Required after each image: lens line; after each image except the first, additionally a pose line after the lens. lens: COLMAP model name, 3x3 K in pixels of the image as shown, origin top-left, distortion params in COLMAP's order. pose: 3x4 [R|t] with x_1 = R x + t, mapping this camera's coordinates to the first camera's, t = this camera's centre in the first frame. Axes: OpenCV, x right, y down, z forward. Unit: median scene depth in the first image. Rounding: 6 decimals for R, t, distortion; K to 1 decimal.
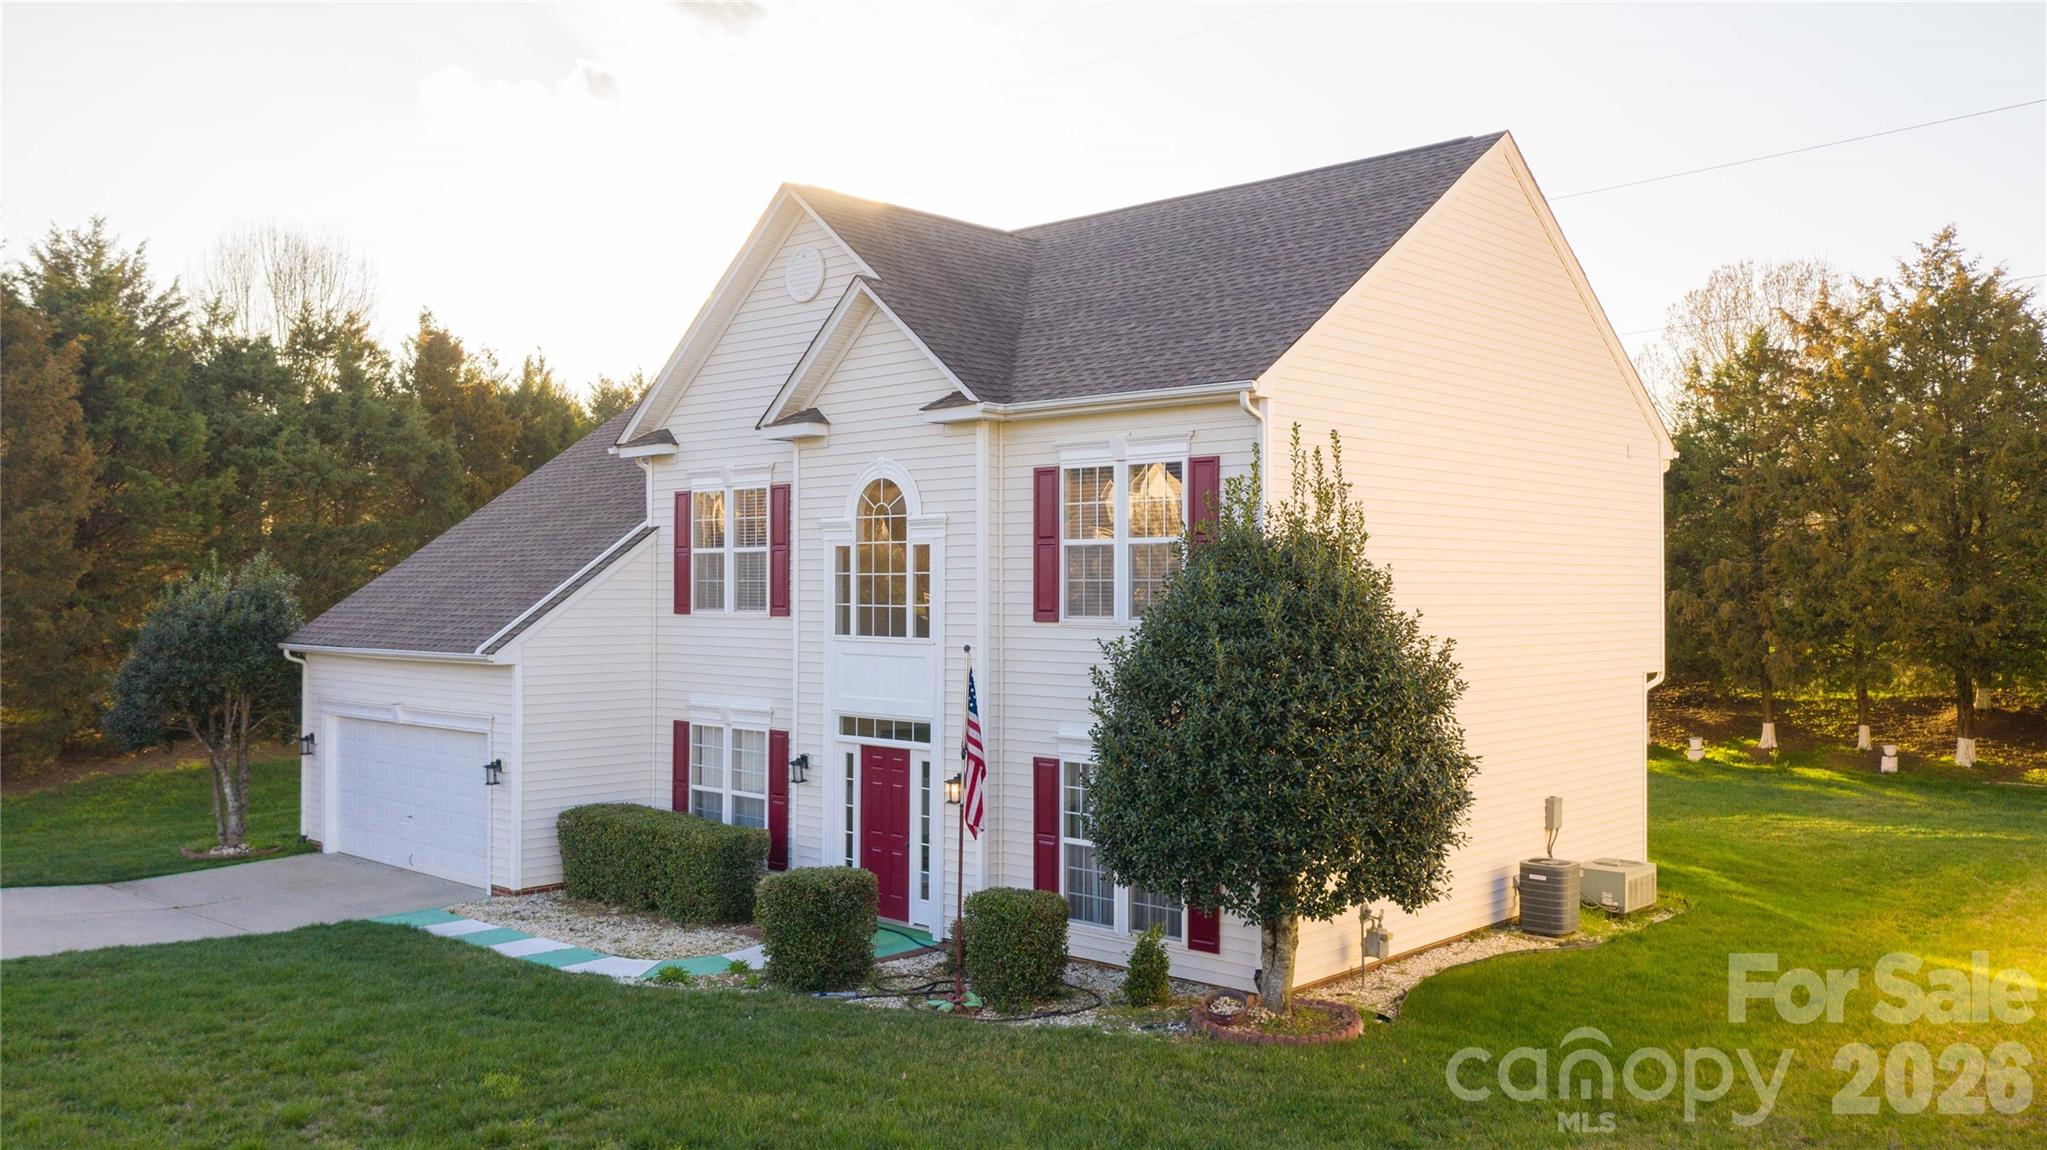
lens RADIAL K [[1640.1, 0, 1019.8], [0, 1640.1, 566.2], [0, 0, 1]] dist [-0.012539, 0.002395]
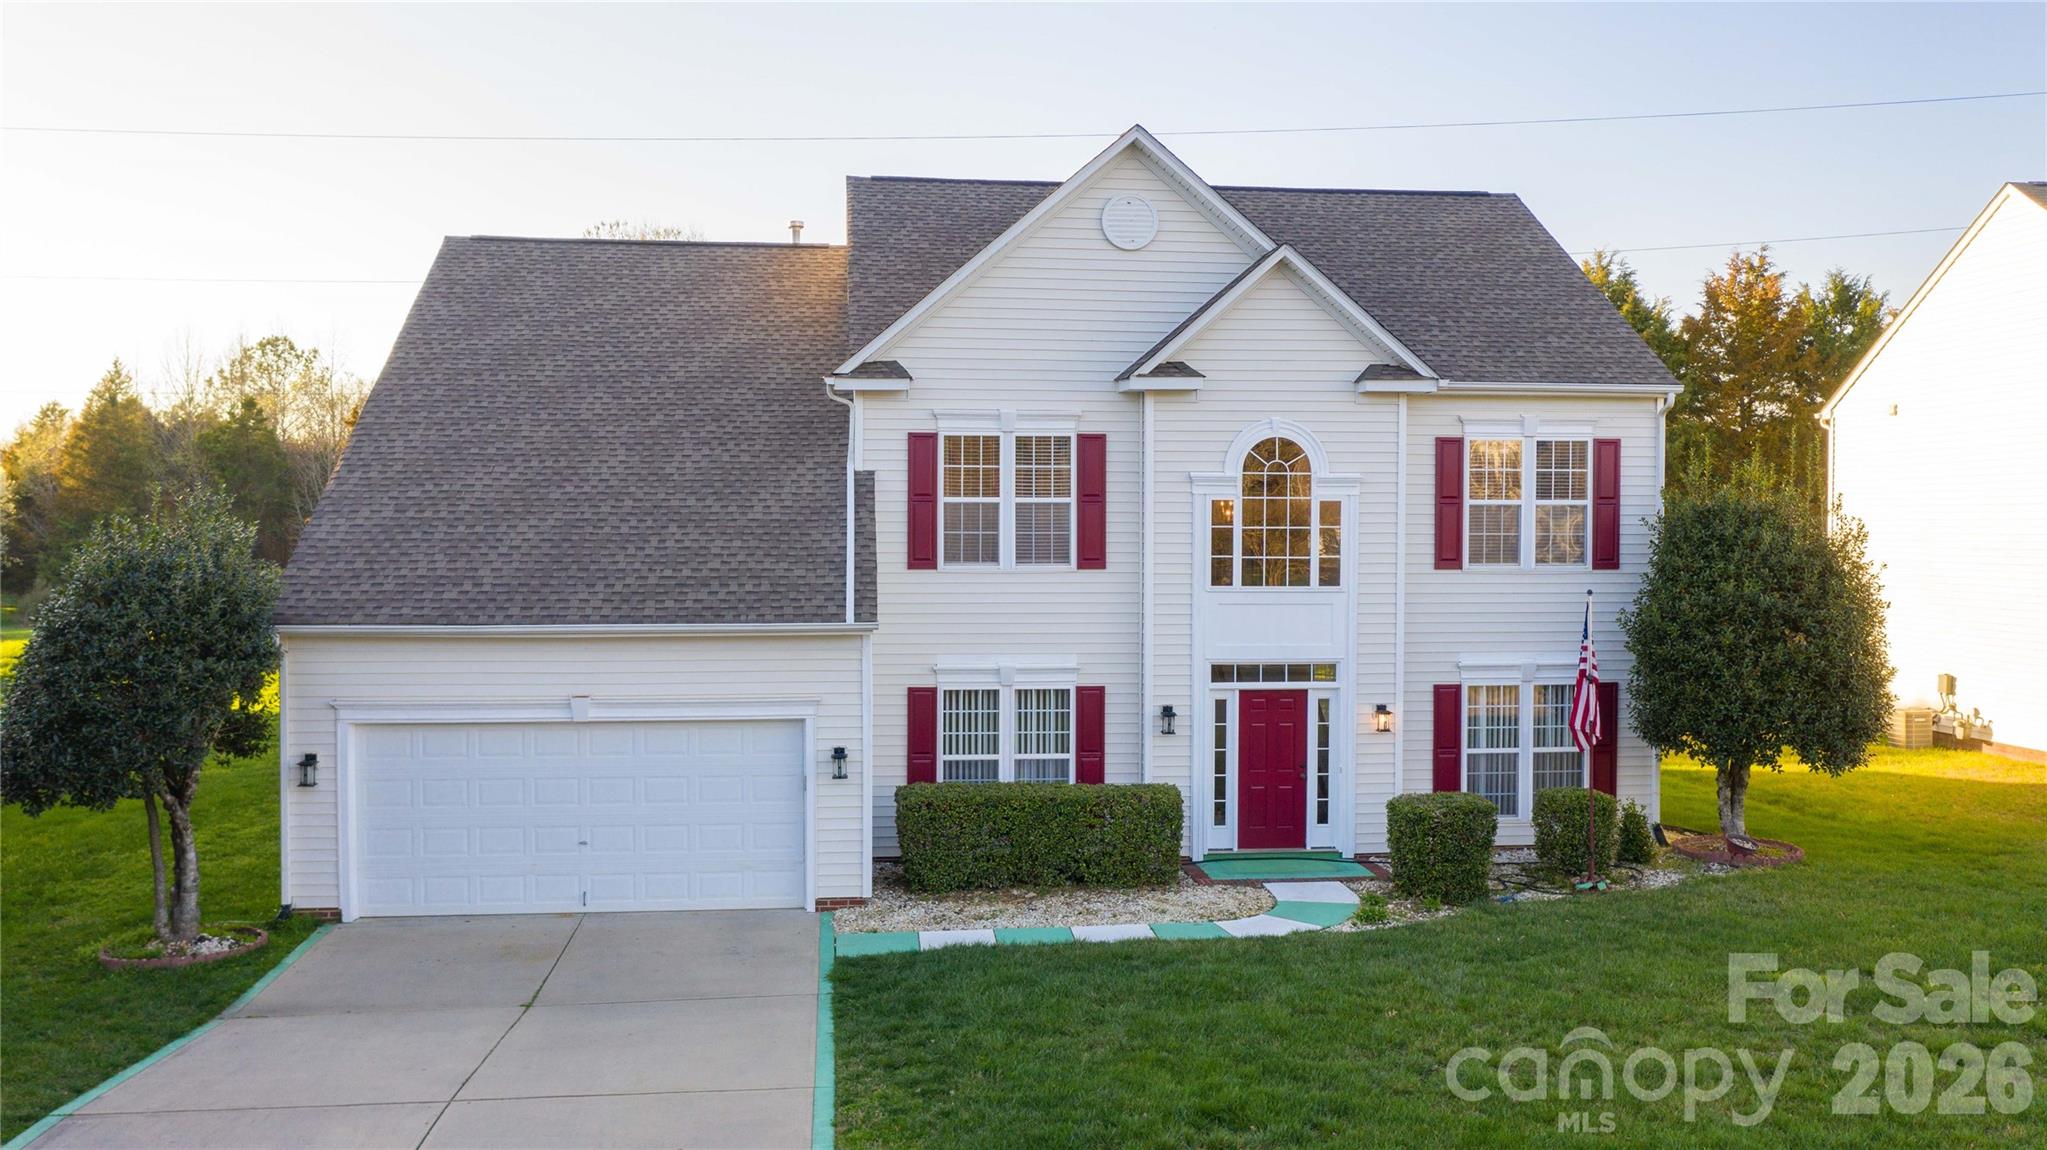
lens RADIAL K [[1640.1, 0, 1032.2], [0, 1640.1, 574.8], [0, 0, 1]] dist [-0.012539, 0.002395]
pose [[0.637741, -0.009711, 0.770190, -0.992227], [-0.008327, 0.999775, 0.019501, 0.015996], [-0.770206, -0.018850, 0.637517, 0.438918]]
